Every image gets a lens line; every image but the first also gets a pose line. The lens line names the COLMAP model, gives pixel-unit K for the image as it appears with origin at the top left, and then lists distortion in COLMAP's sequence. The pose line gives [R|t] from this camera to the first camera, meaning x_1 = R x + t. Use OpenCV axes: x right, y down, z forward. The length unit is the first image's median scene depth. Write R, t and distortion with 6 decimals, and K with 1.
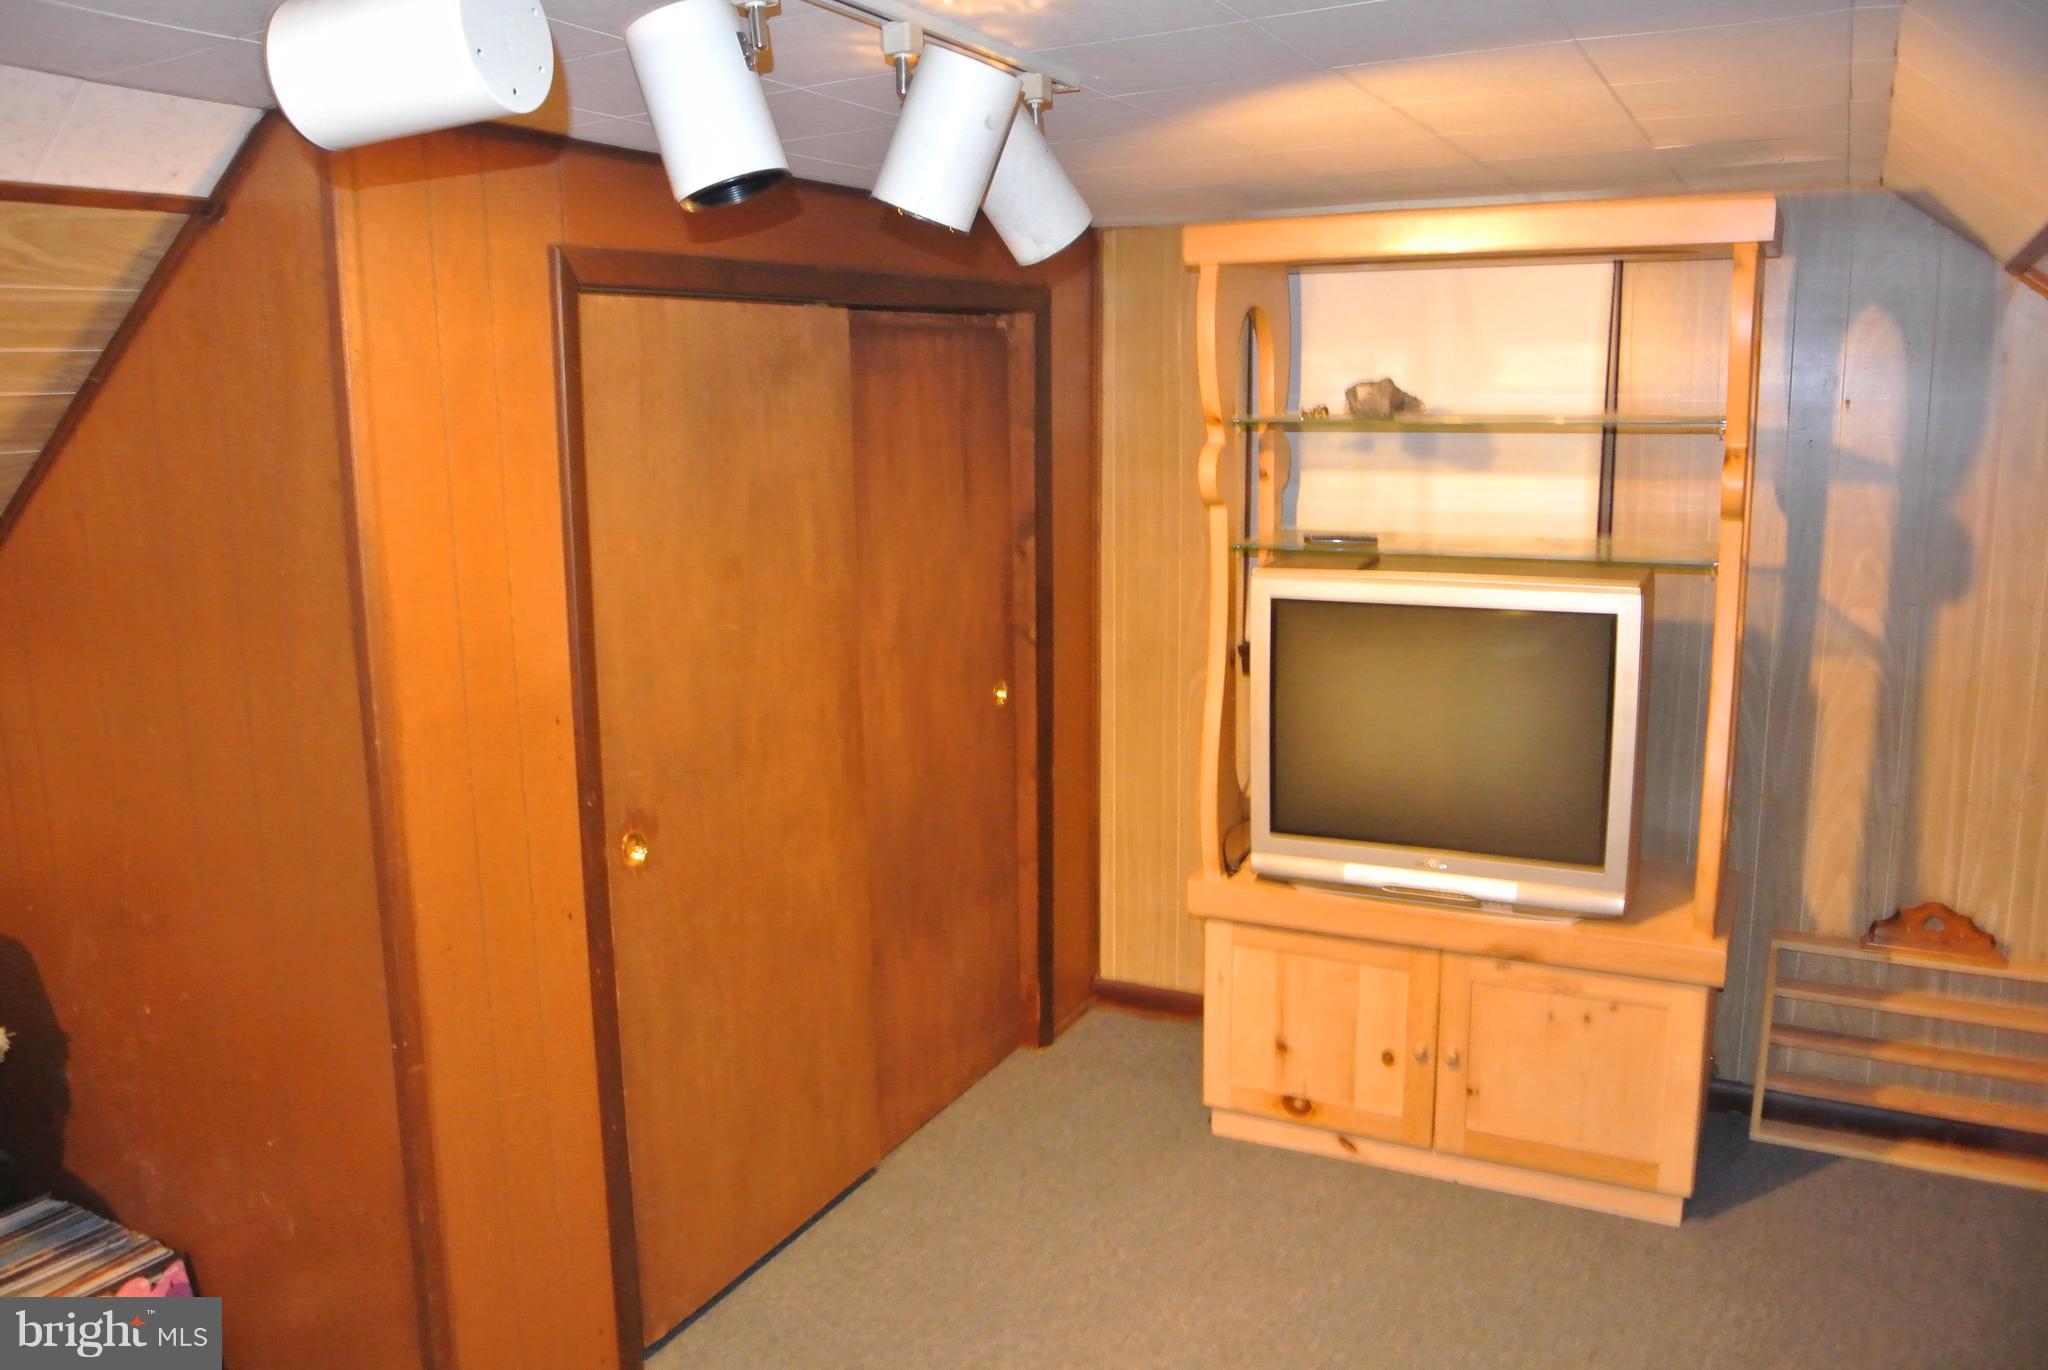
lens RADIAL K [[1600.9, 0, 1002.5], [0, 1600.9, 691.2], [0, 0, 1]] dist [-0.076720, 0.016697]
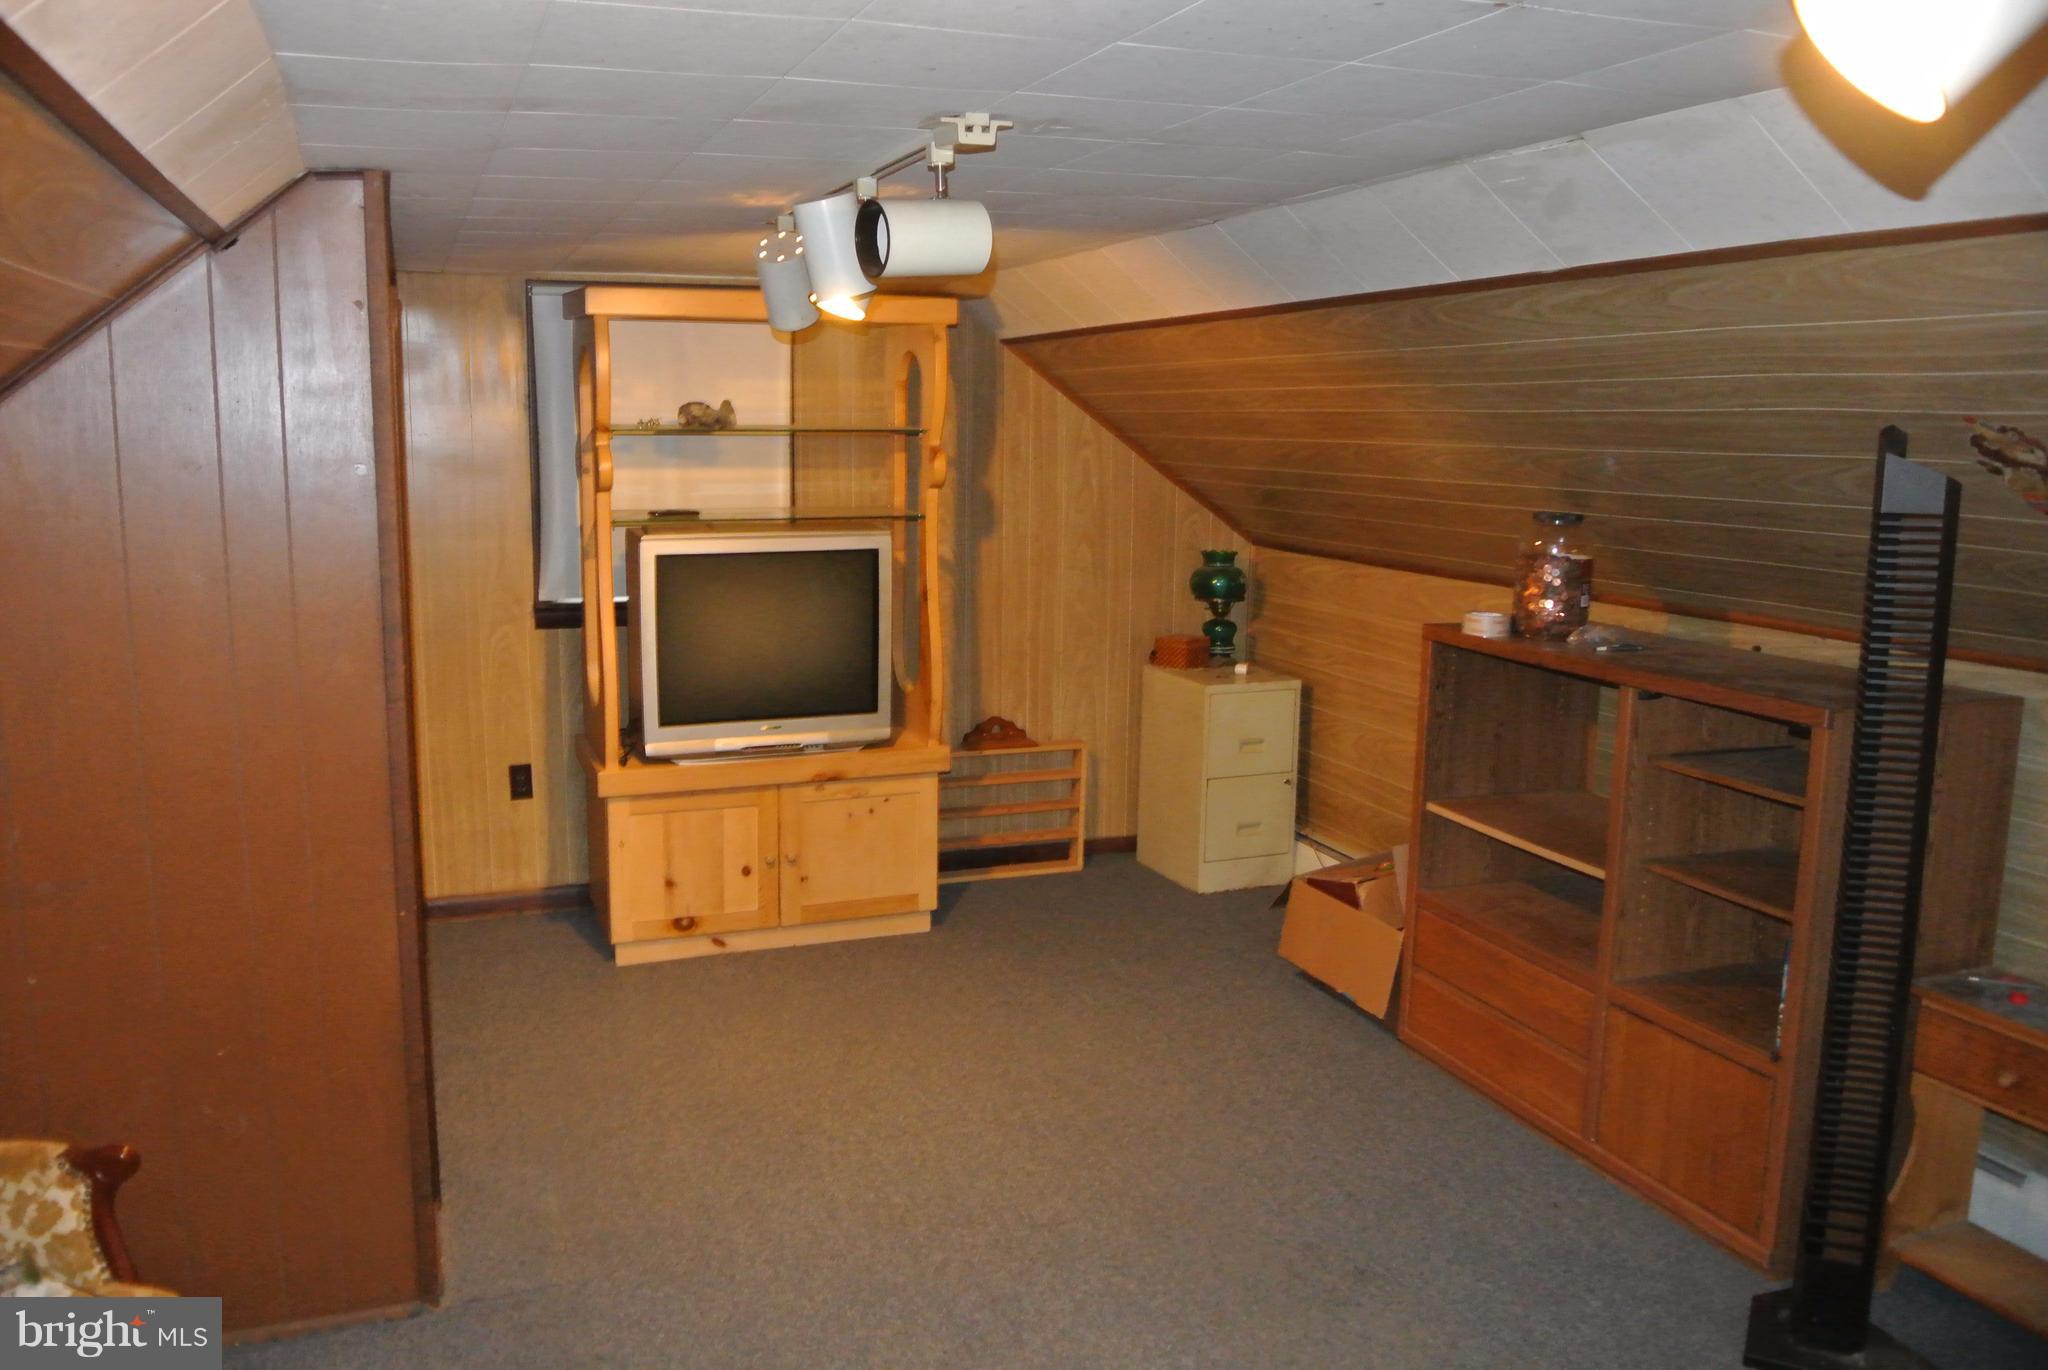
lens RADIAL K [[1579.1, 0, 1003.7], [0, 1579.1, 681.7], [0, 0, 1]] dist [-0.072401, 0.016214]
pose [[0.653131, -0.105705, 0.749831, -0.656438], [0.118828, 0.992248, 0.036376, 0.036722], [-0.747864, 0.065343, 0.660629, -0.127675]]
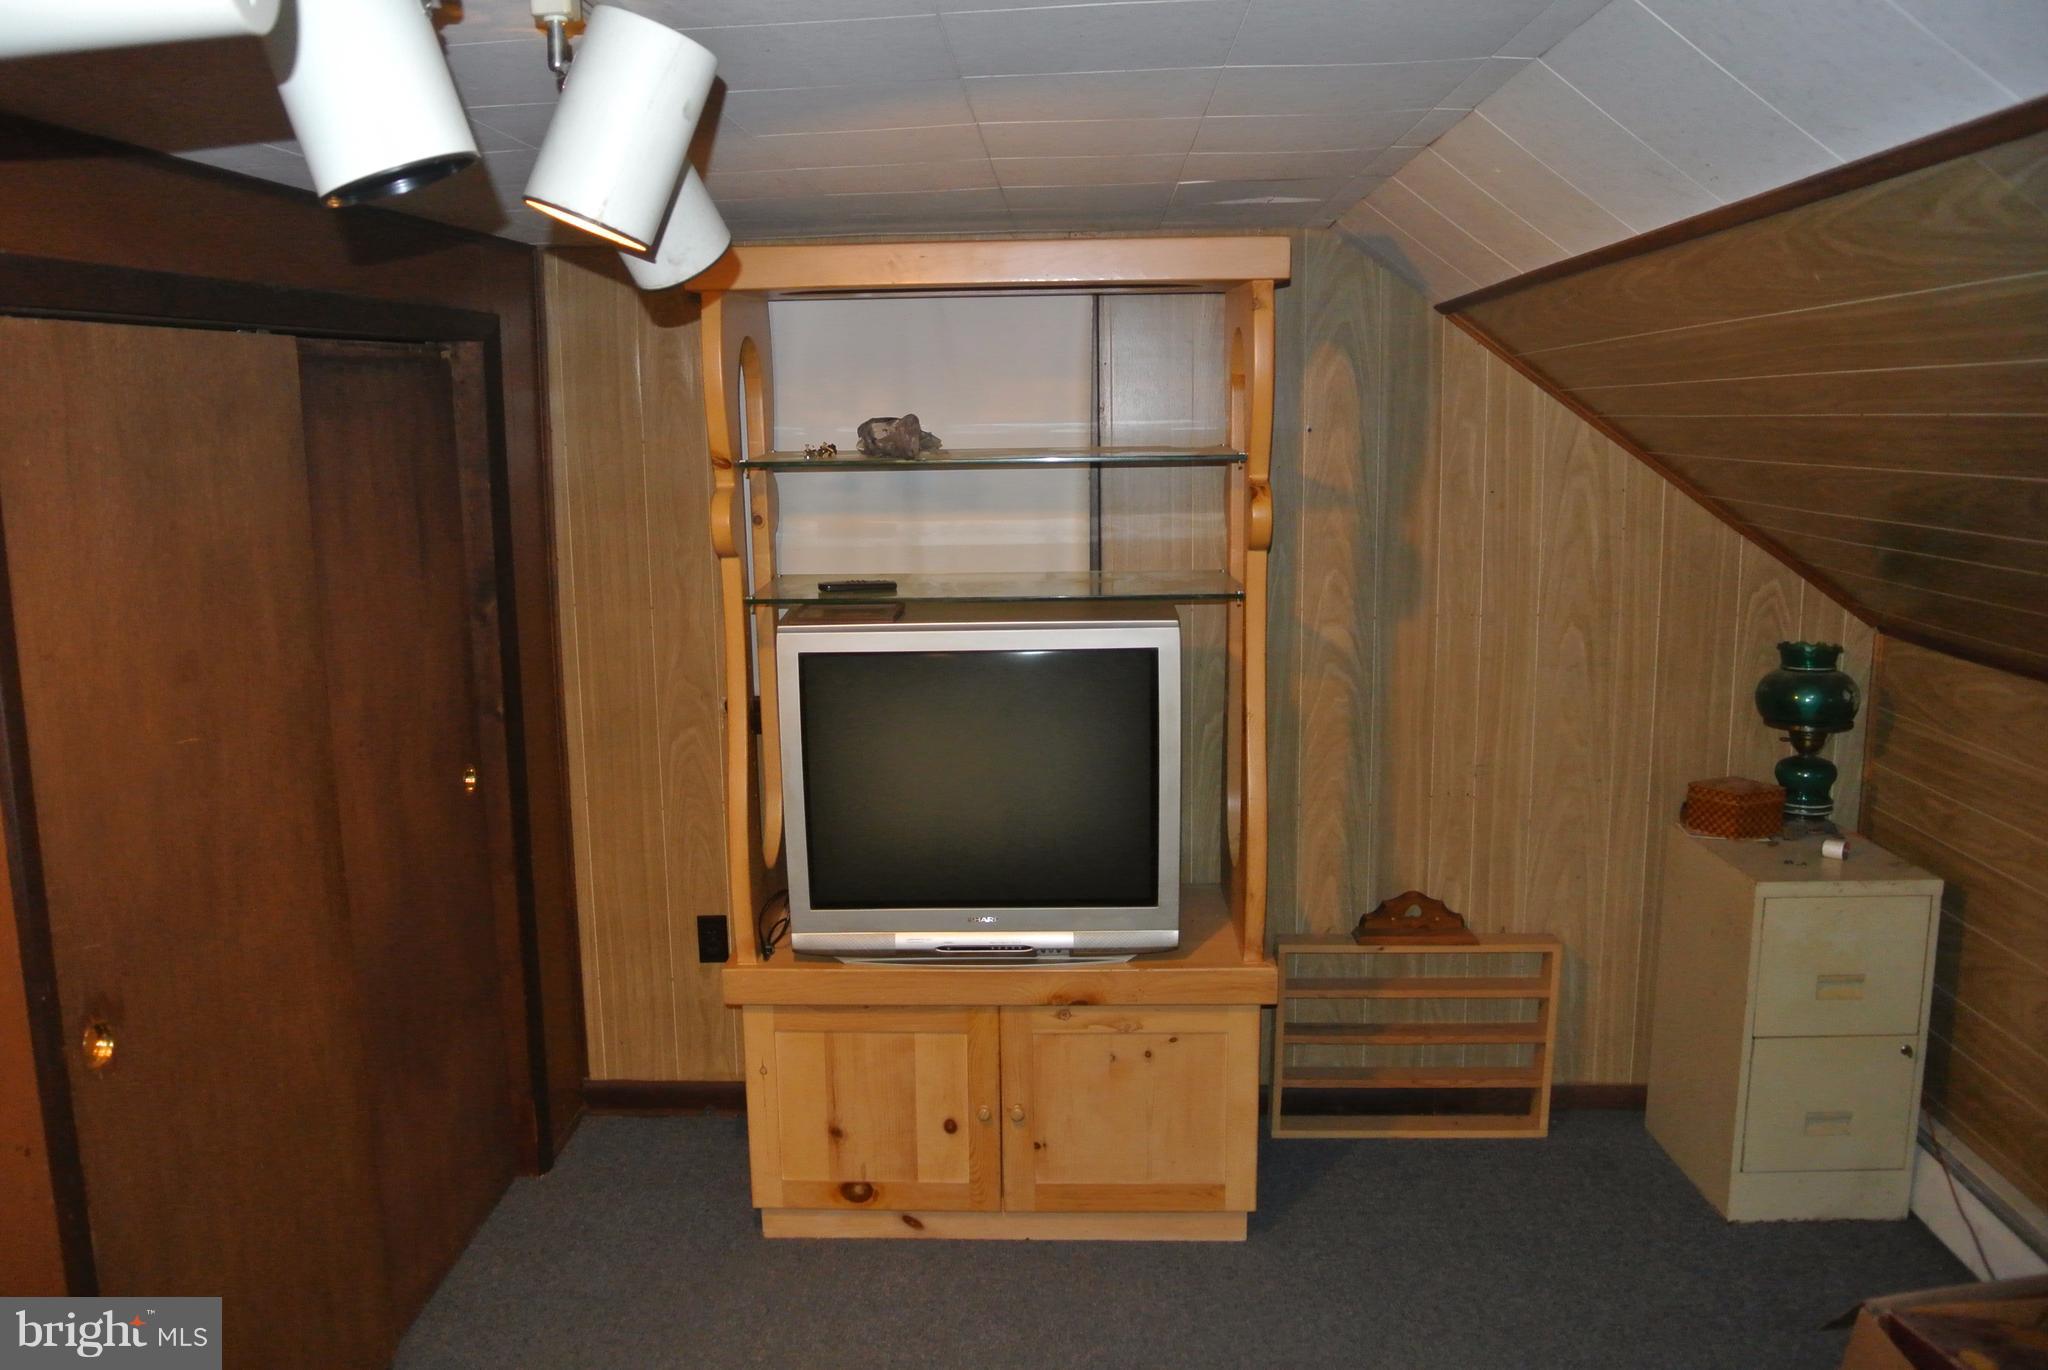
lens RADIAL K [[1600.9, 0, 1002.5], [0, 1600.9, 691.2], [0, 0, 1]] dist [-0.076720, 0.016697]
pose [[0.906130, -0.073823, 0.416507, -0.107791], [0.080423, 0.996759, 0.001706, -0.028128], [-0.415283, 0.031951, 0.909131, 0.109811]]
